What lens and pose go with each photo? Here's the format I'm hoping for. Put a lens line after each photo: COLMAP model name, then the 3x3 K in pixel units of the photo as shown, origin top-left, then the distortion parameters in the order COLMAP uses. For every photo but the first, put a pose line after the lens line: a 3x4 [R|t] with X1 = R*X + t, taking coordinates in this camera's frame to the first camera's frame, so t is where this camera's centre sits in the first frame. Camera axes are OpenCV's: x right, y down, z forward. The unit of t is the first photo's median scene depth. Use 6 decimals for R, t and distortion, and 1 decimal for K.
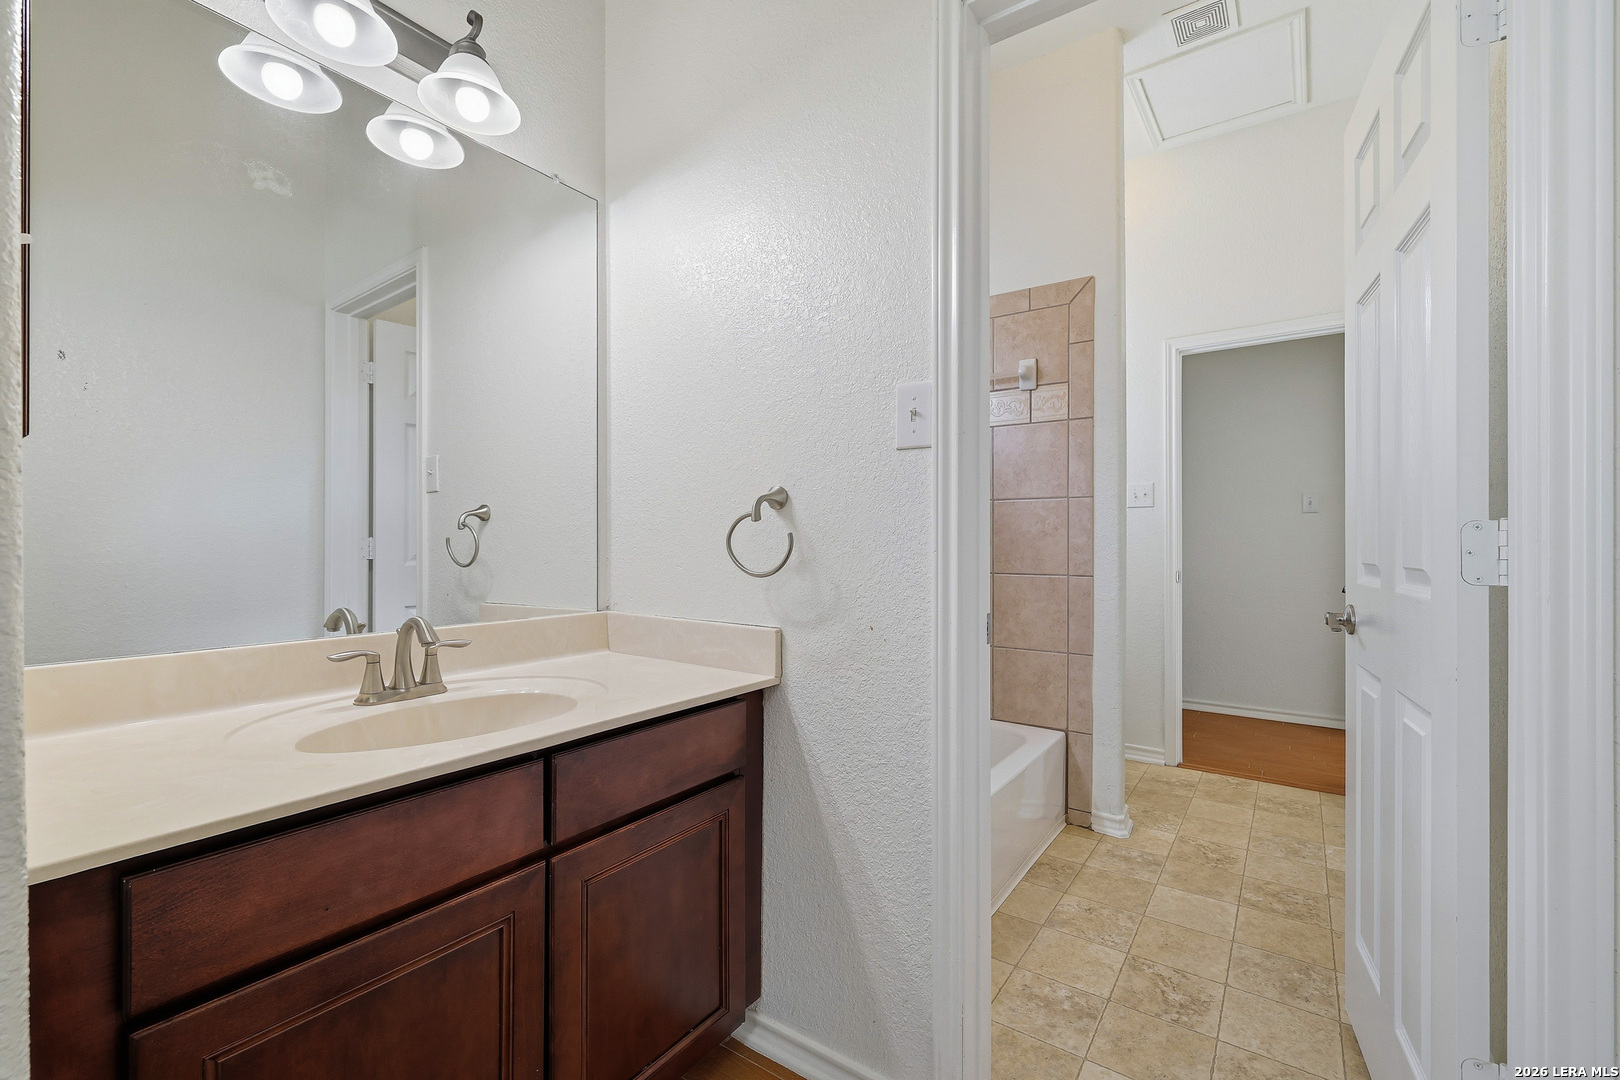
lens RADIAL K [[689.0, 0, 808.0], [0, 689.0, 546.9], [0, 0, 1]] dist [0.002118, -0.000003]
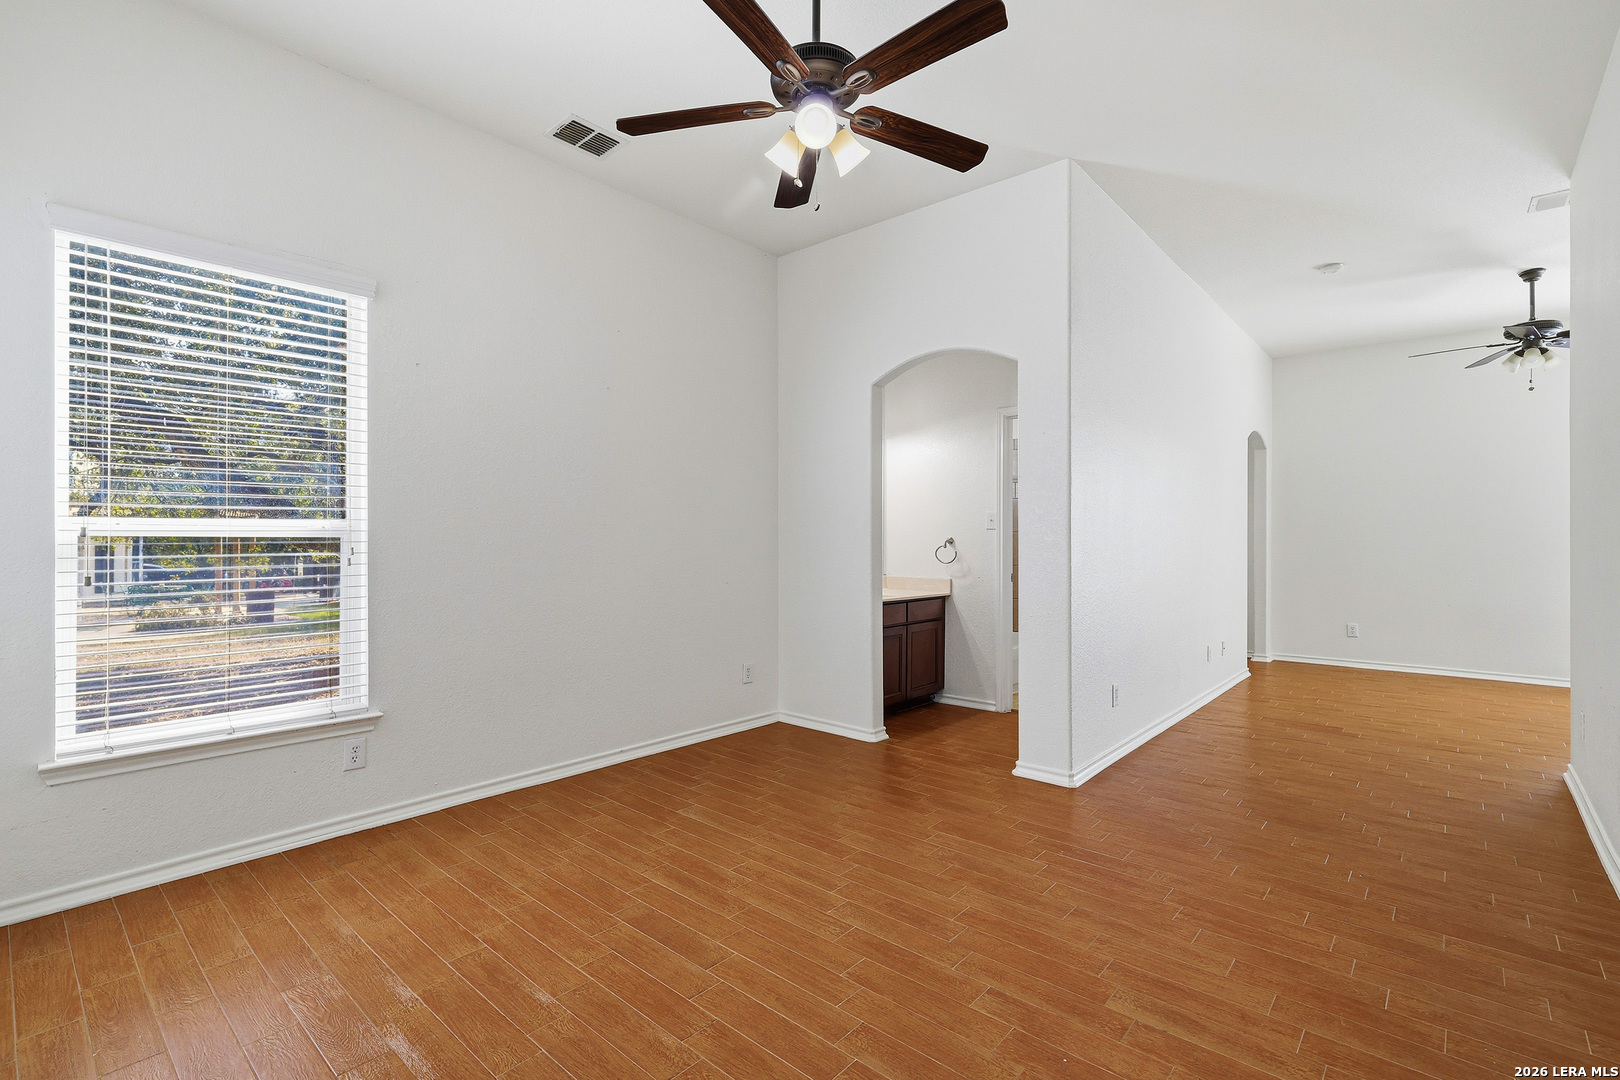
lens RADIAL K [[737.7, 0, 805.4], [0, 737.7, 539.6], [0, 0, 1]] dist [0.000351, 0.000023]
pose [[0.995182, 0.012162, -0.097285, -0.418945], [-0.011365, 0.999897, 0.008737, -0.103335], [0.097381, -0.007590, 0.995218, -2.817546]]
